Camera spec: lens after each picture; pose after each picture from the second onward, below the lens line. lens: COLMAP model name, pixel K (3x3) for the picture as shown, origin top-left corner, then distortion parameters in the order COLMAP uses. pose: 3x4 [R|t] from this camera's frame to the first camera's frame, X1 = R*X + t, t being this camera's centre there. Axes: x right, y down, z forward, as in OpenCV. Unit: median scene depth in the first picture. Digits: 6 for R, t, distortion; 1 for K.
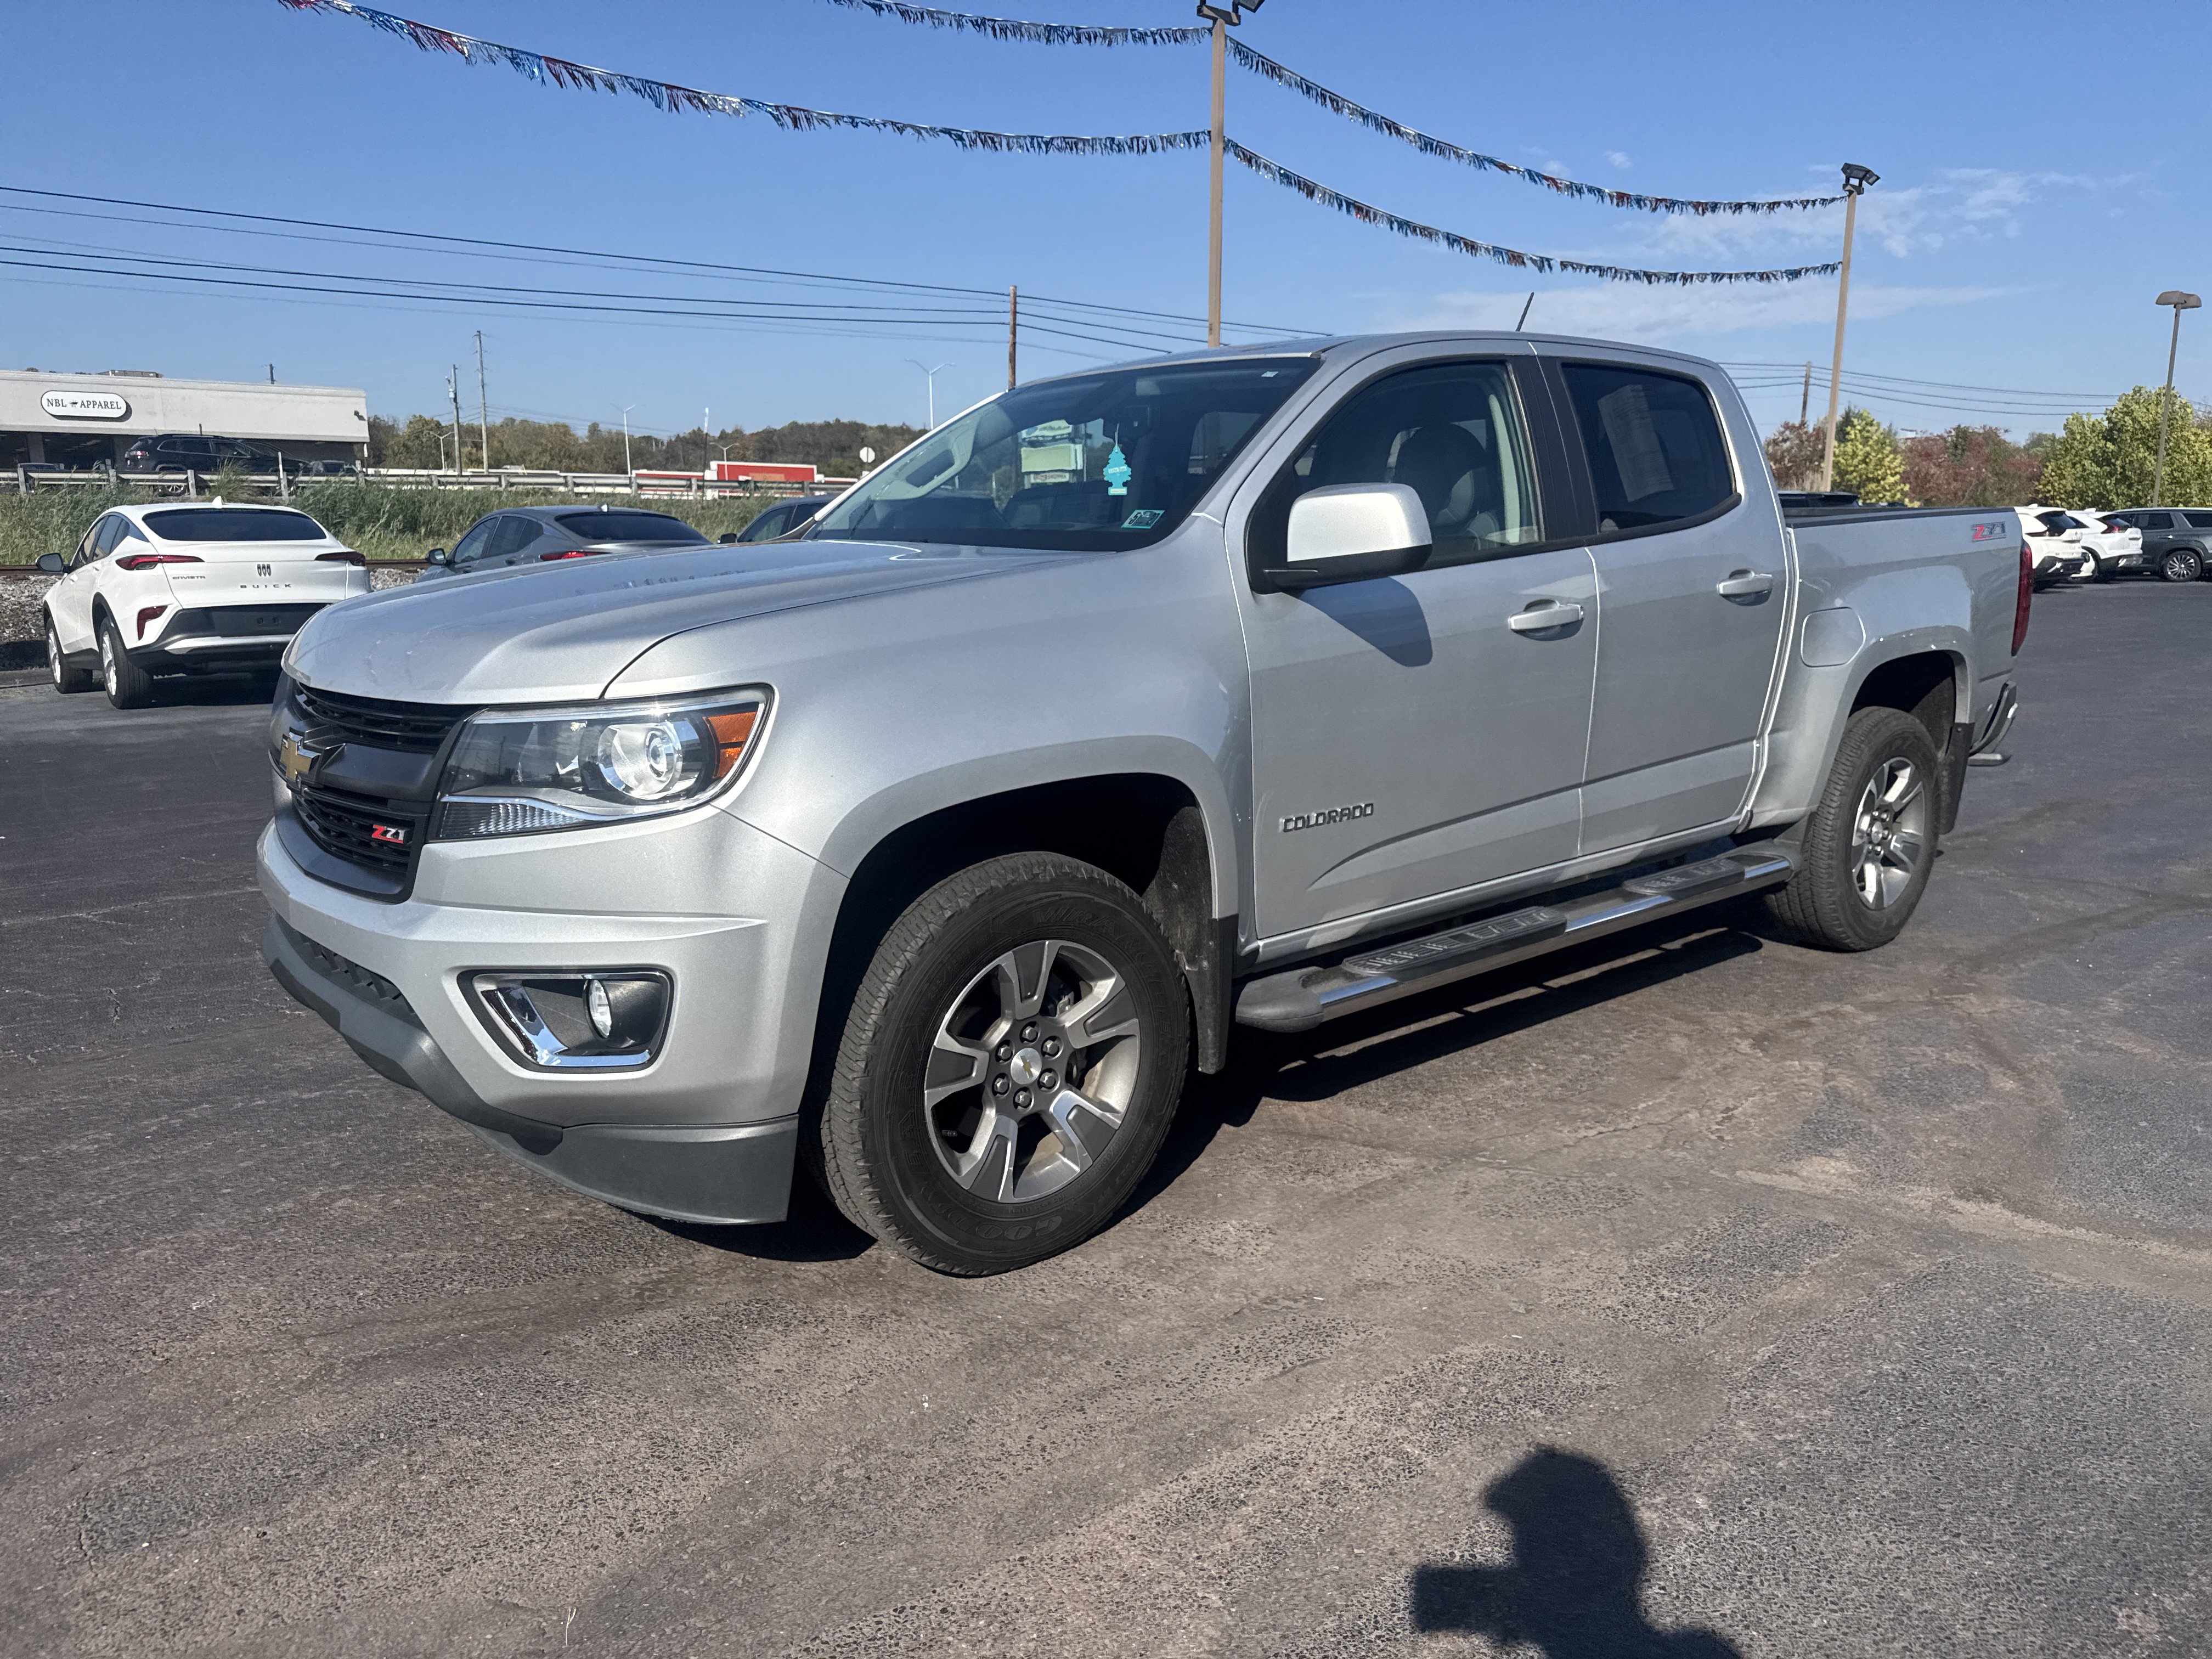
lens RADIAL K [[1565.2, 0, 1133.5], [0, 1565.2, 814.4], [0, 0, 1]] dist [0.077706, -0.093229]
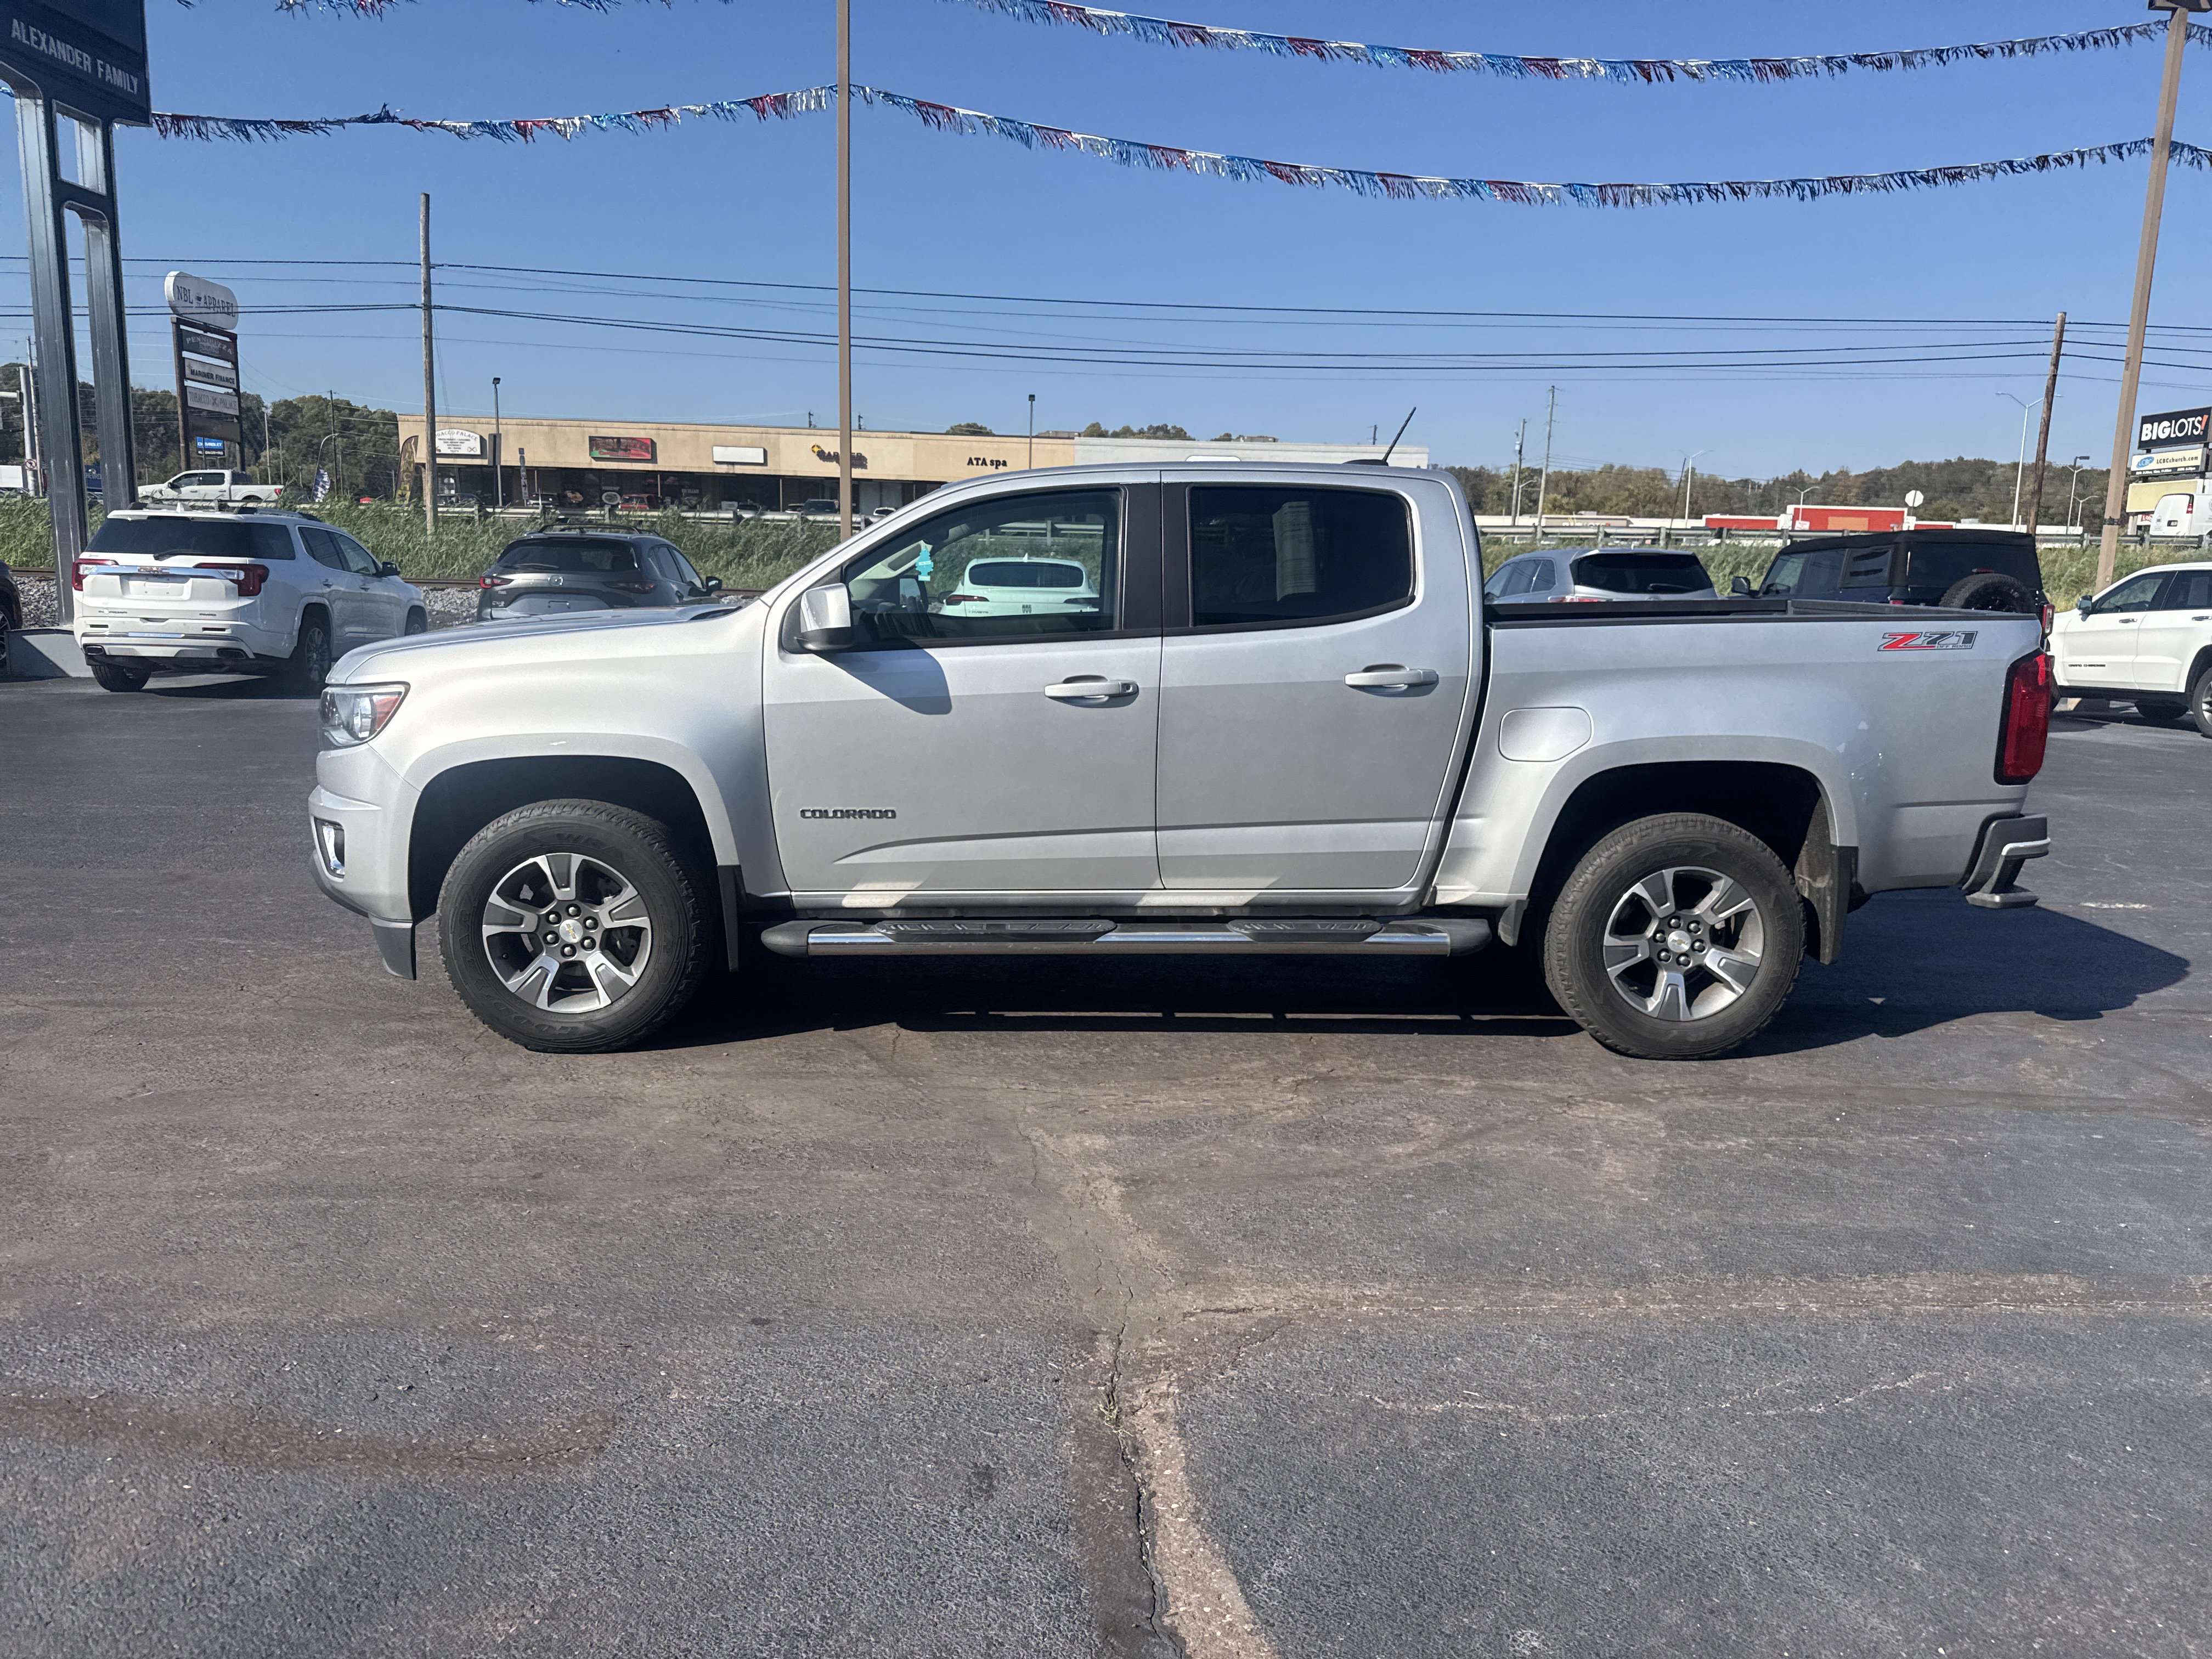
lens RADIAL K [[1565.2, 0, 1133.5], [0, 1565.2, 814.4], [0, 0, 1]] dist [0.077706, -0.093229]
pose [[0.793103, 0.119389, -0.597272, 0.972034], [-0.135309, 0.990634, 0.018345, -0.049452], [0.593867, 0.066267, 0.801829, 0.010877]]
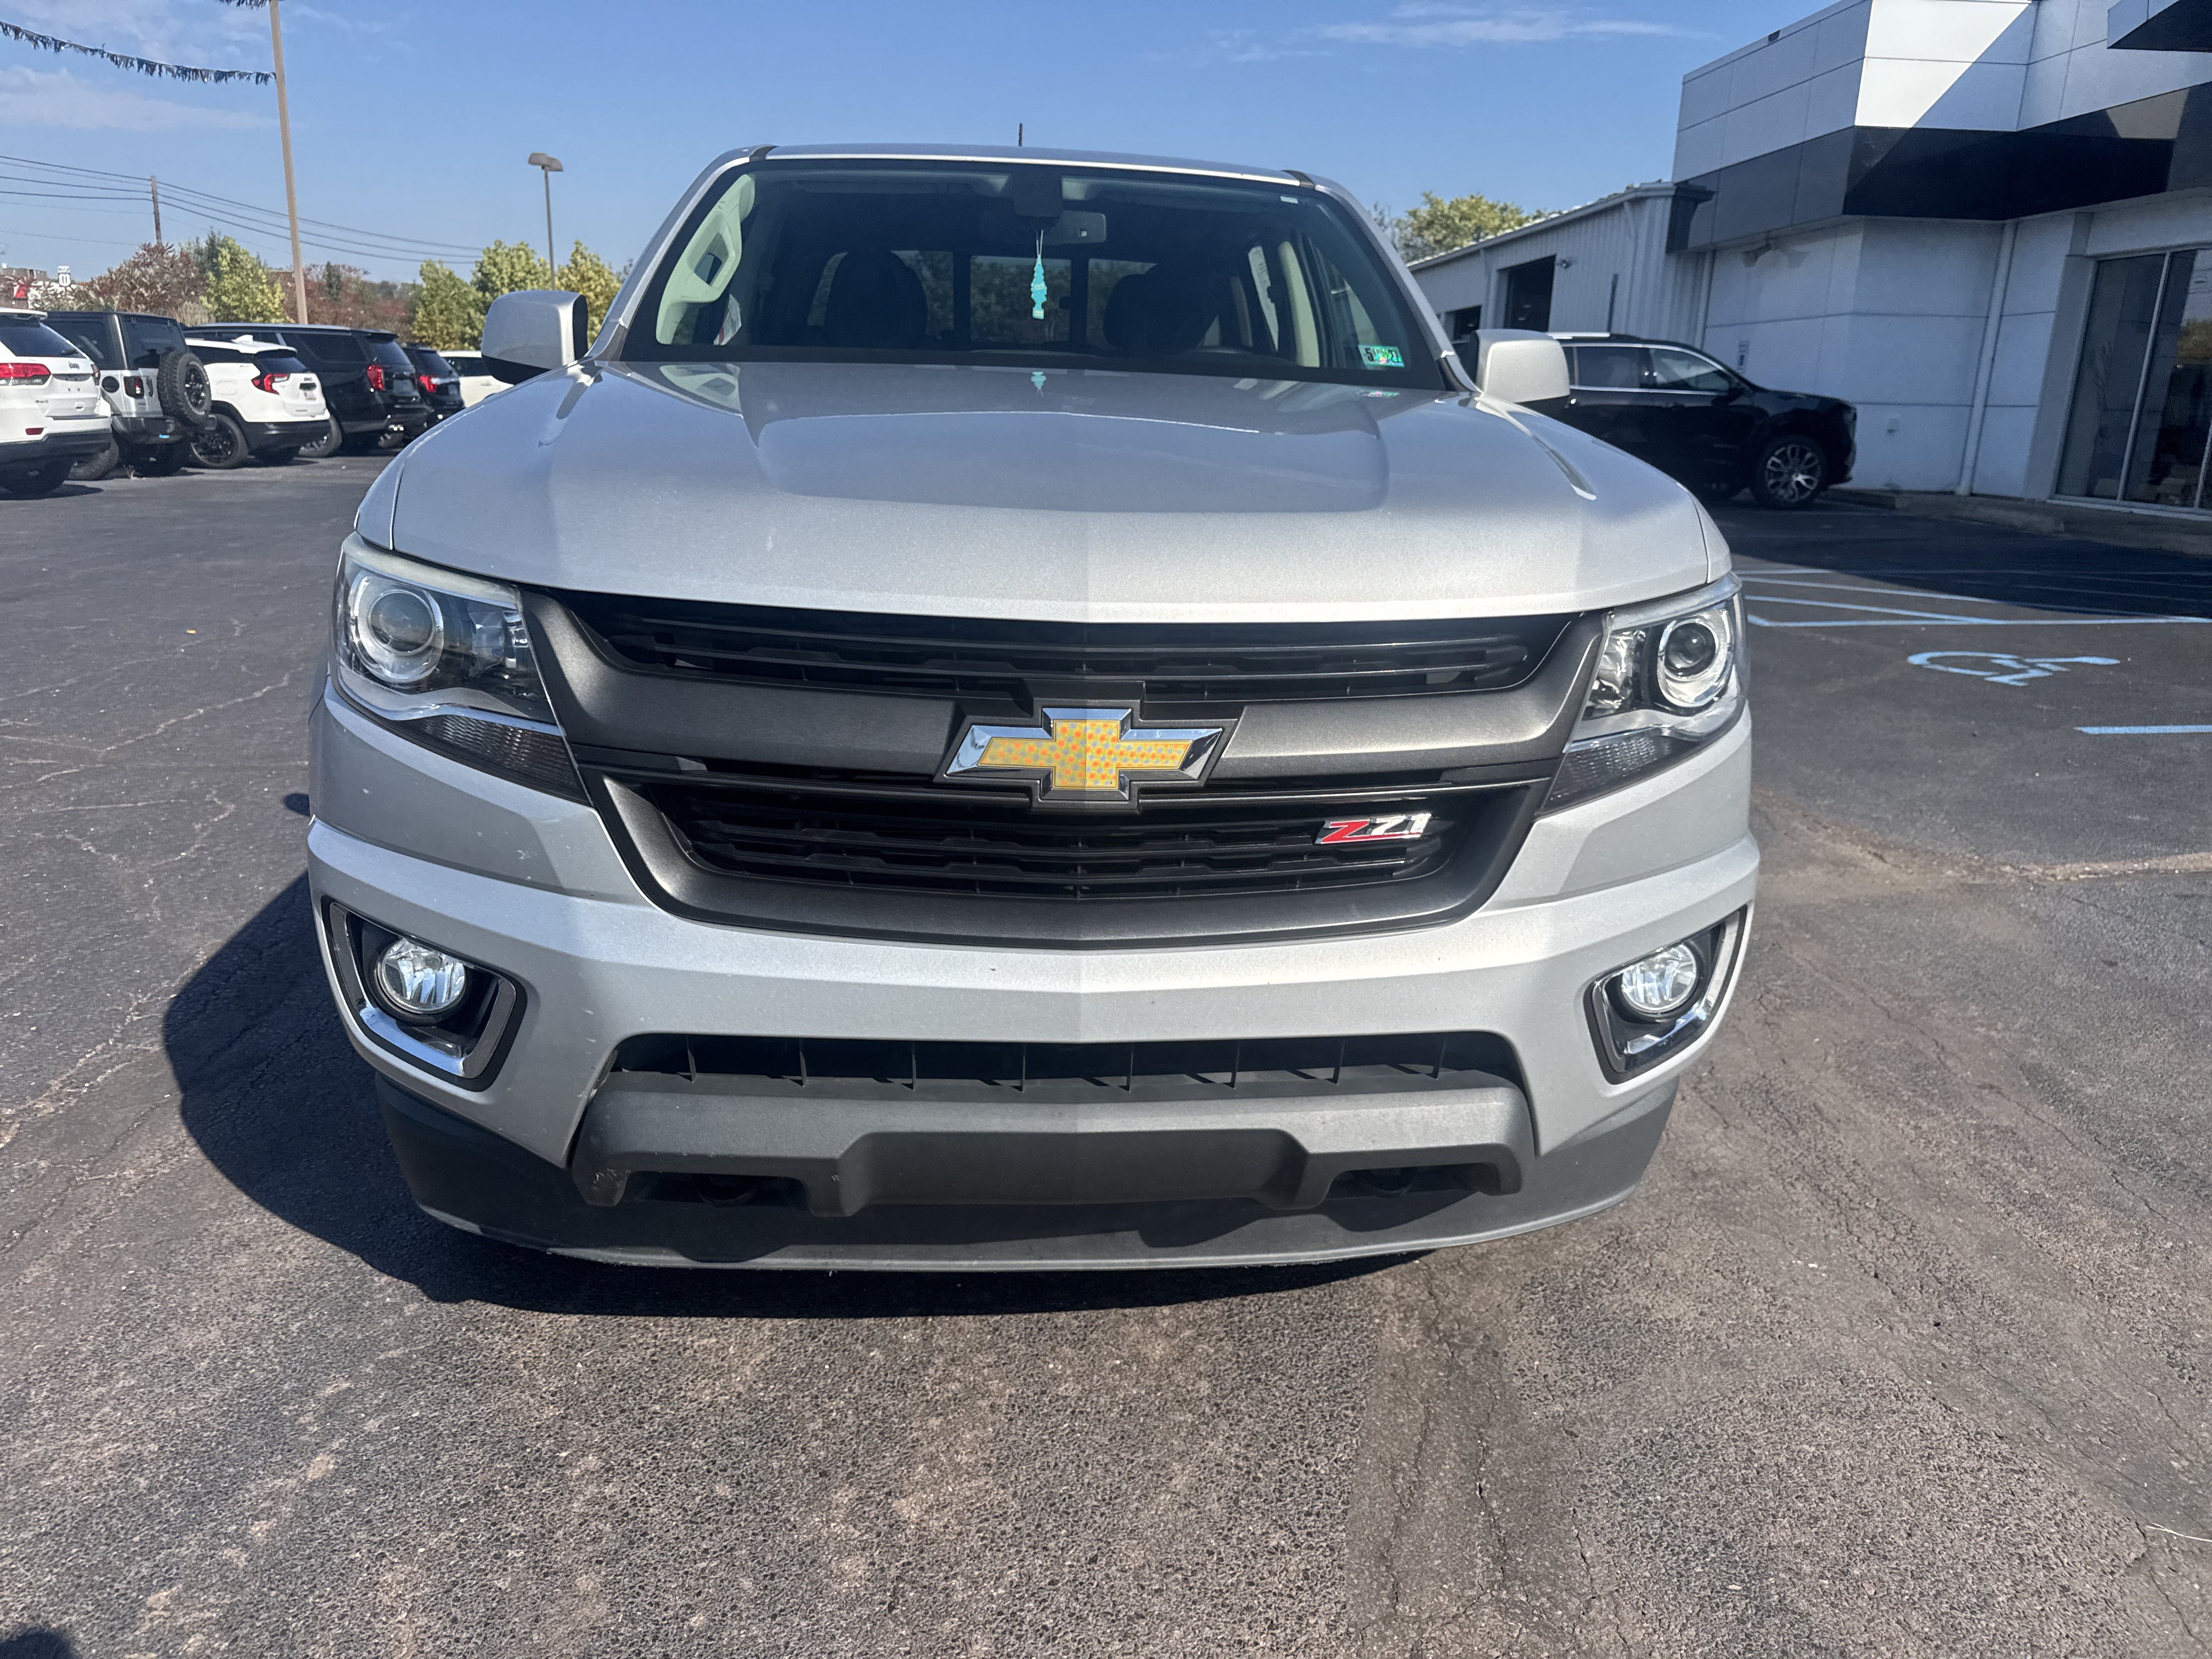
lens RADIAL K [[1592.3, 0, 1106.0], [0, 1592.3, 829.5], [0, 0, 1]] dist [-0.005387, -0.006363]
pose [[0.572055, -0.197351, 0.796119, -0.691743], [0.113688, 0.980331, 0.161325, -0.068993], [-0.812298, -0.001778, 0.583240, 0.469406]]
